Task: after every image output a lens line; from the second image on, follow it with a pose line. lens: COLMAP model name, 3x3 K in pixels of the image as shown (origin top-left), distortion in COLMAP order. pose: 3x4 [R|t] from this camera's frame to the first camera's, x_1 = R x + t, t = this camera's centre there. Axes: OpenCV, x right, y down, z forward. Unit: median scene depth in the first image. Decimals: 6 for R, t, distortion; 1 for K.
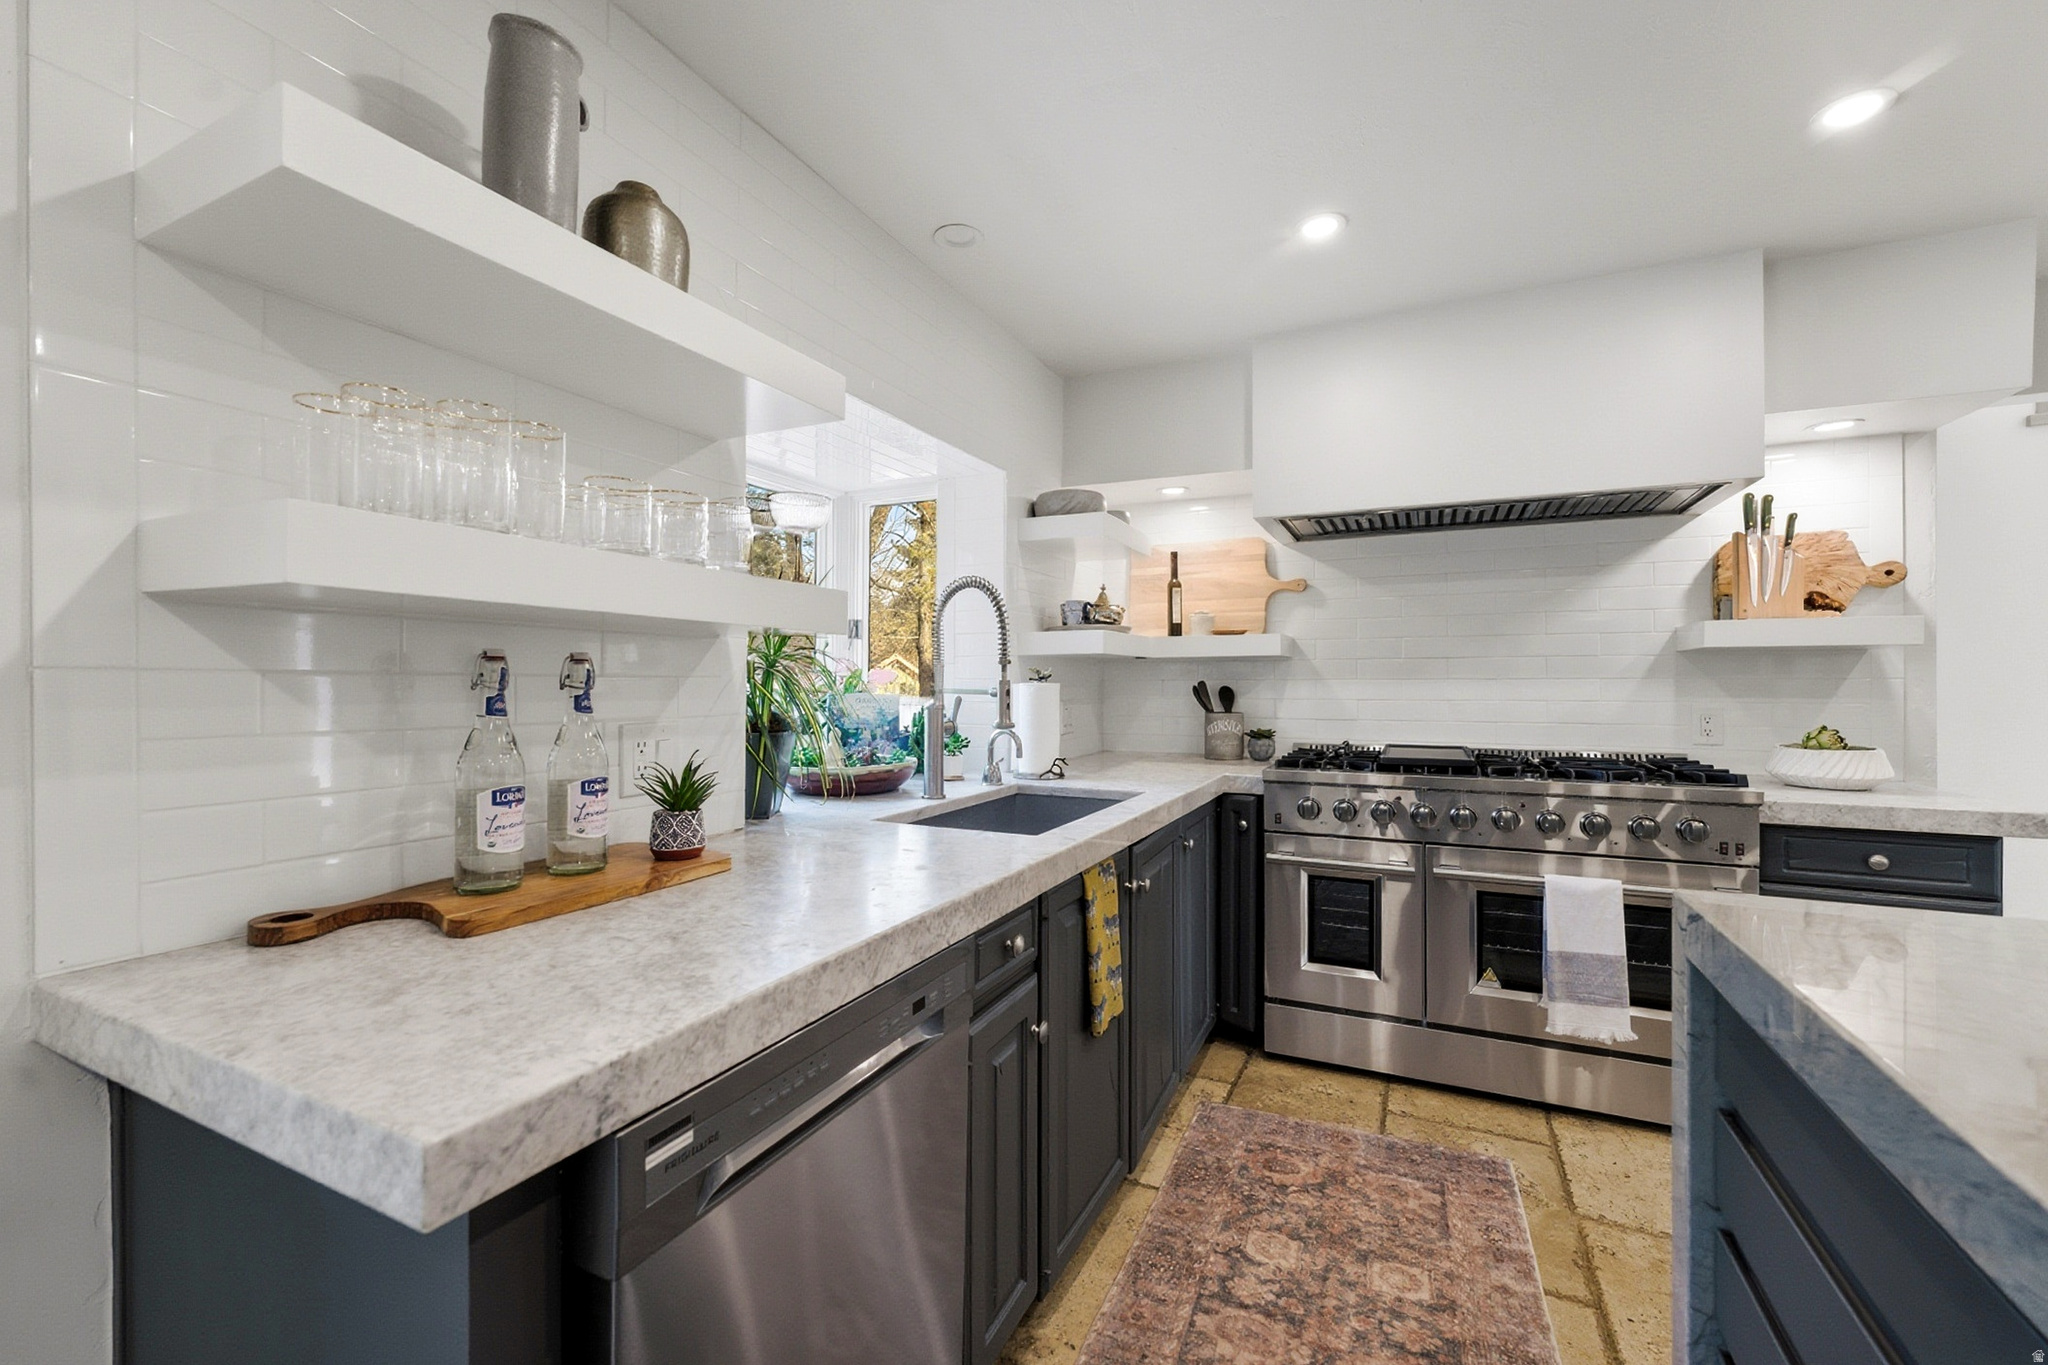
lens RADIAL K [[840.3, 0, 1025.9], [0, 840.3, 679.6], [0, 0, 1]] dist [0.001865, 0.000889]
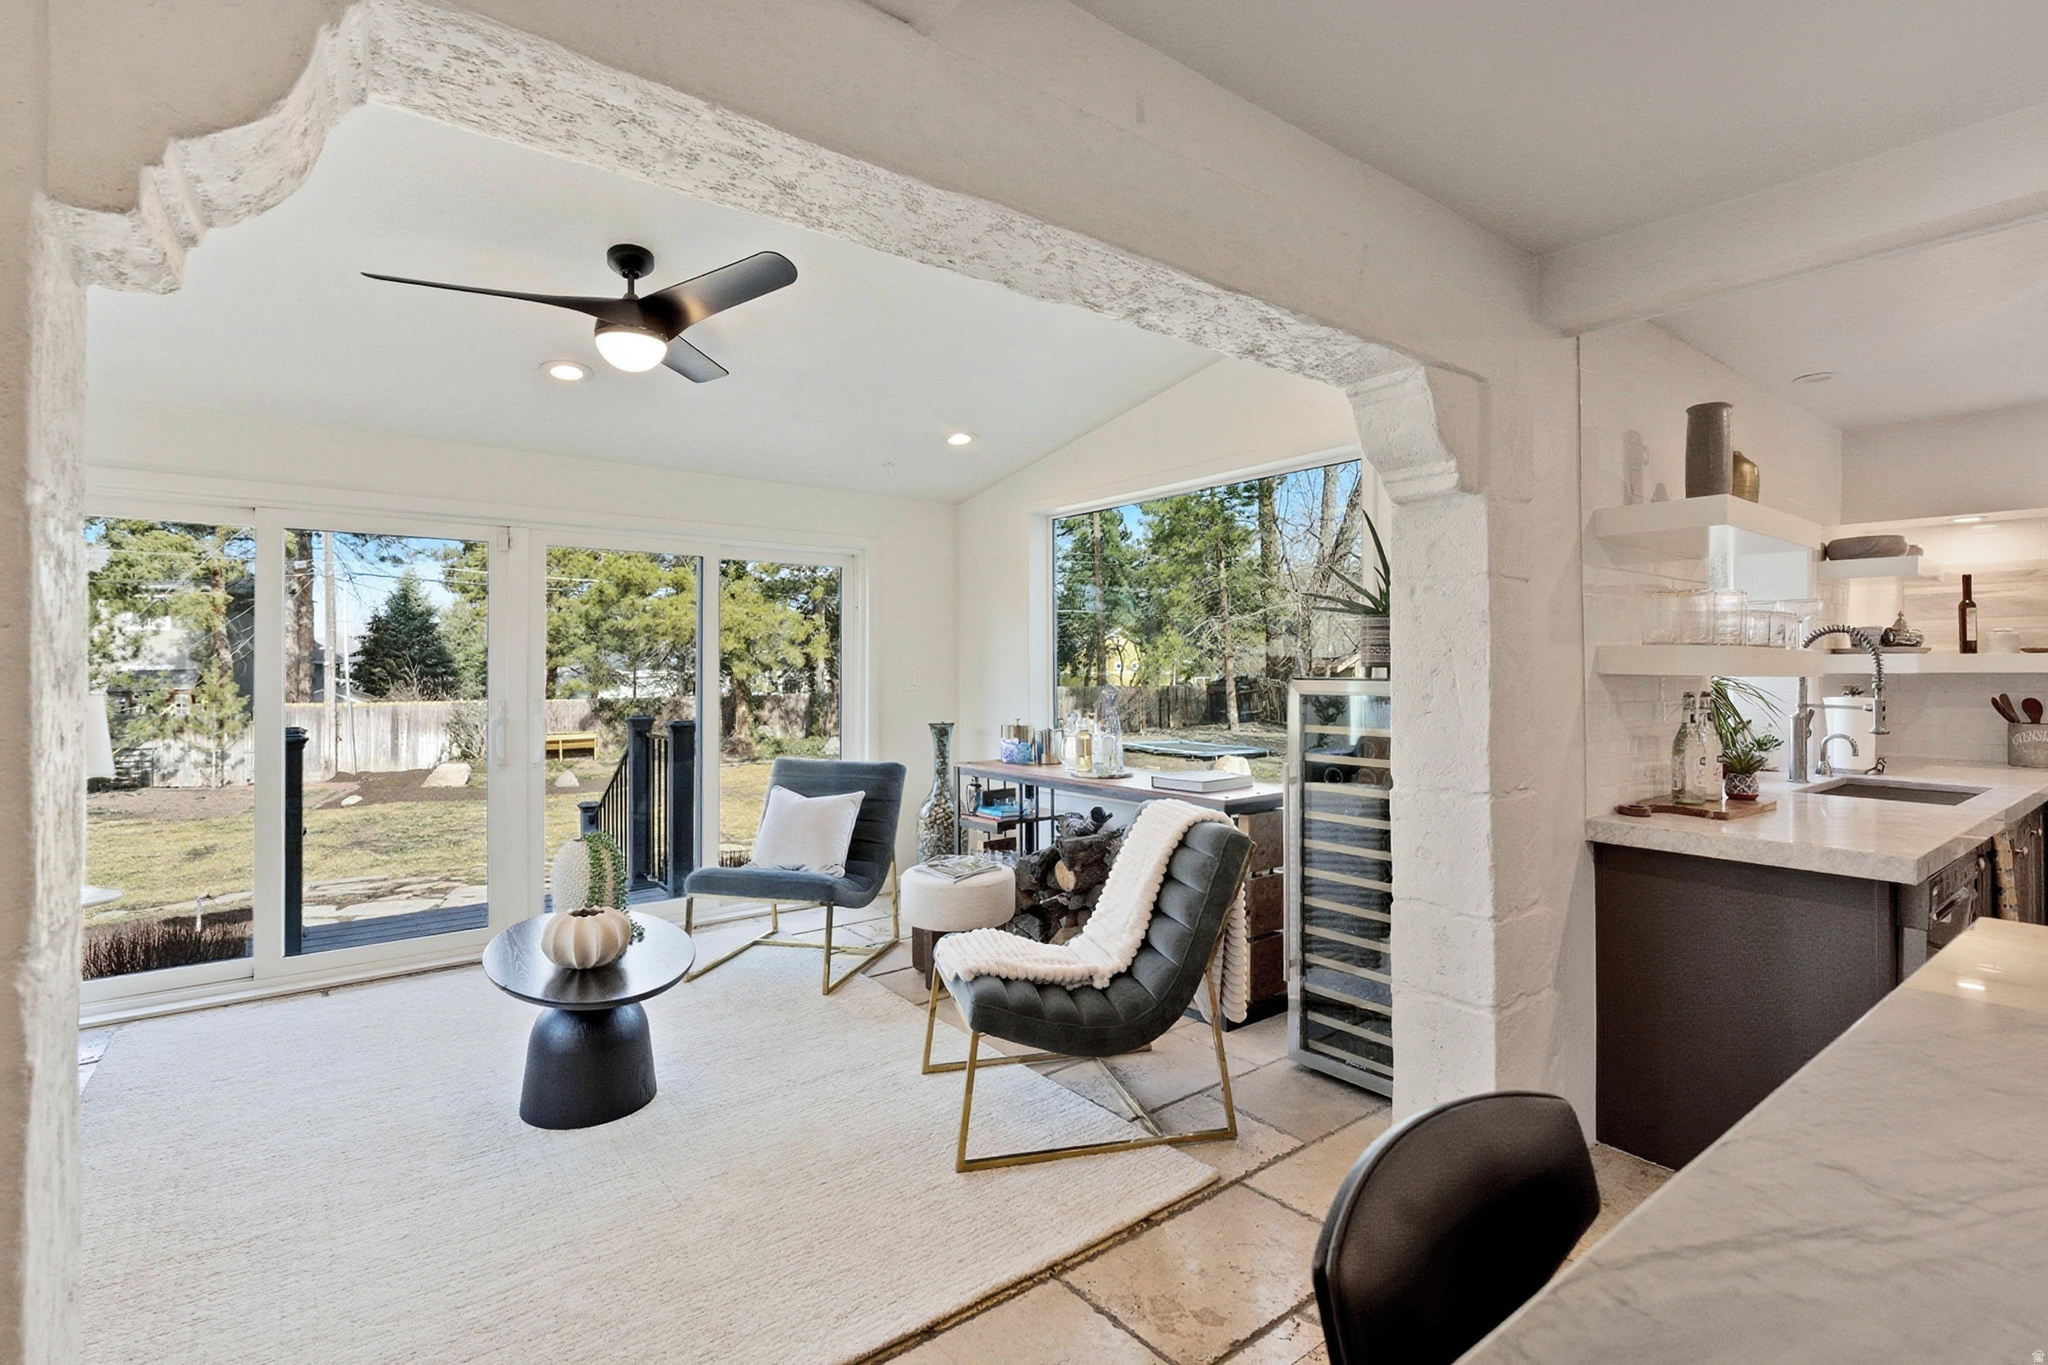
lens RADIAL K [[954.5, 0, 1039.5], [0, 954.5, 663.0], [0, 0, 1]] dist [0.001008, 0.000920]
pose [[0.893295, -0.001954, -0.449467, -0.441417], [0.001389, 0.999998, -0.001586, -0.048768], [0.449469, 0.000793, 0.893296, -0.837544]]
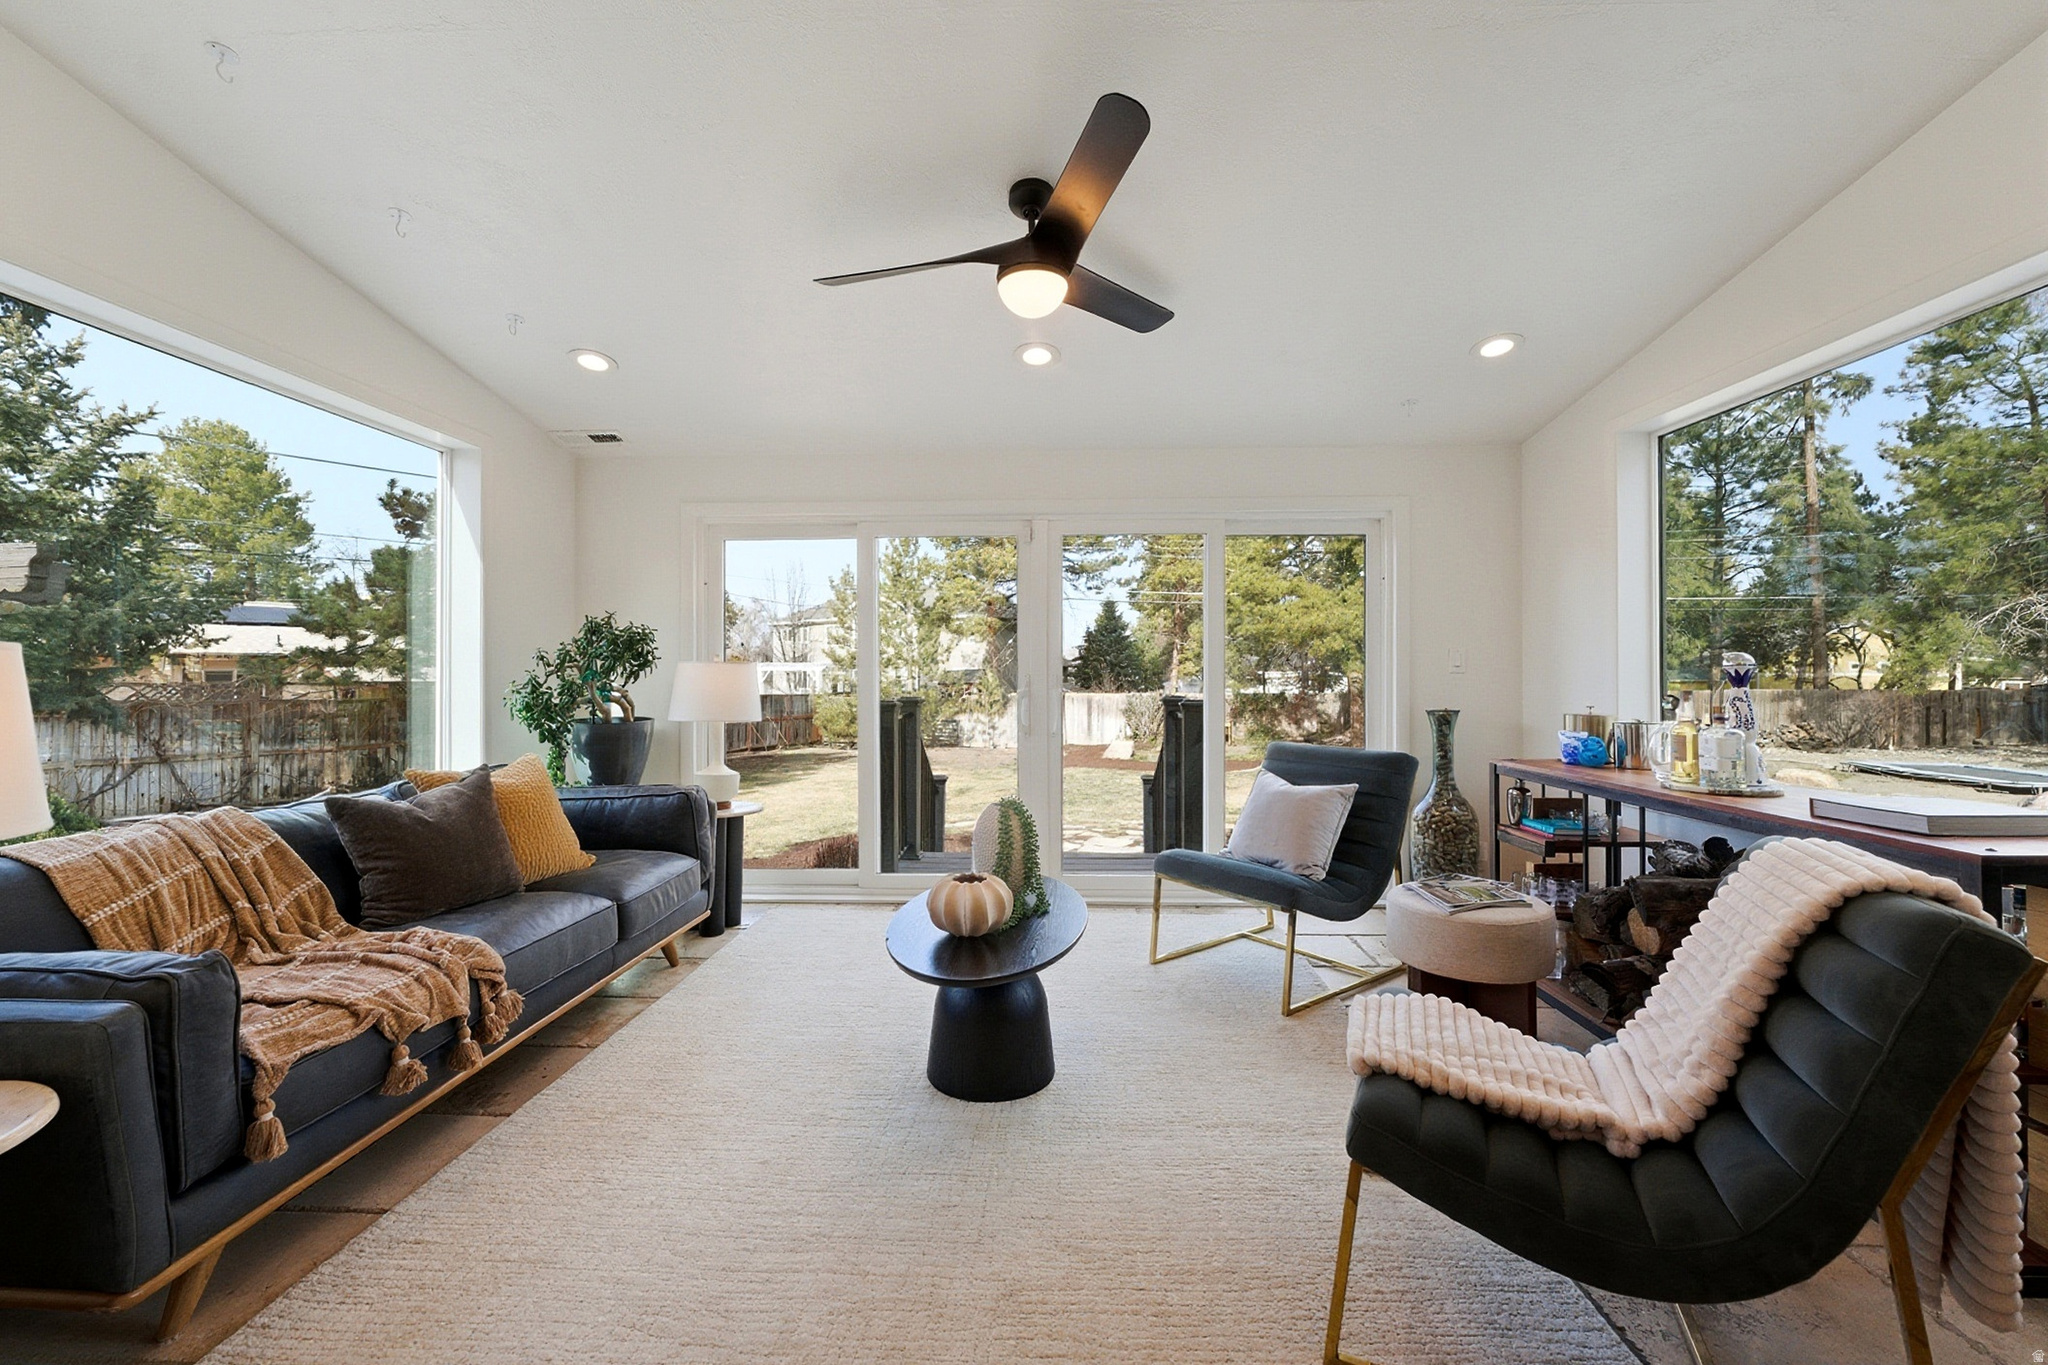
lens RADIAL K [[840.3, 0, 1023.6], [0, 840.3, 672.2], [0, 0, 1]] dist [0.001865, 0.000889]
pose [[0.394196, 0.001701, -0.919025, -0.519213], [0.003540, 0.999988, 0.003369, 0.003259], [0.919020, -0.004581, 0.394185, -0.413013]]
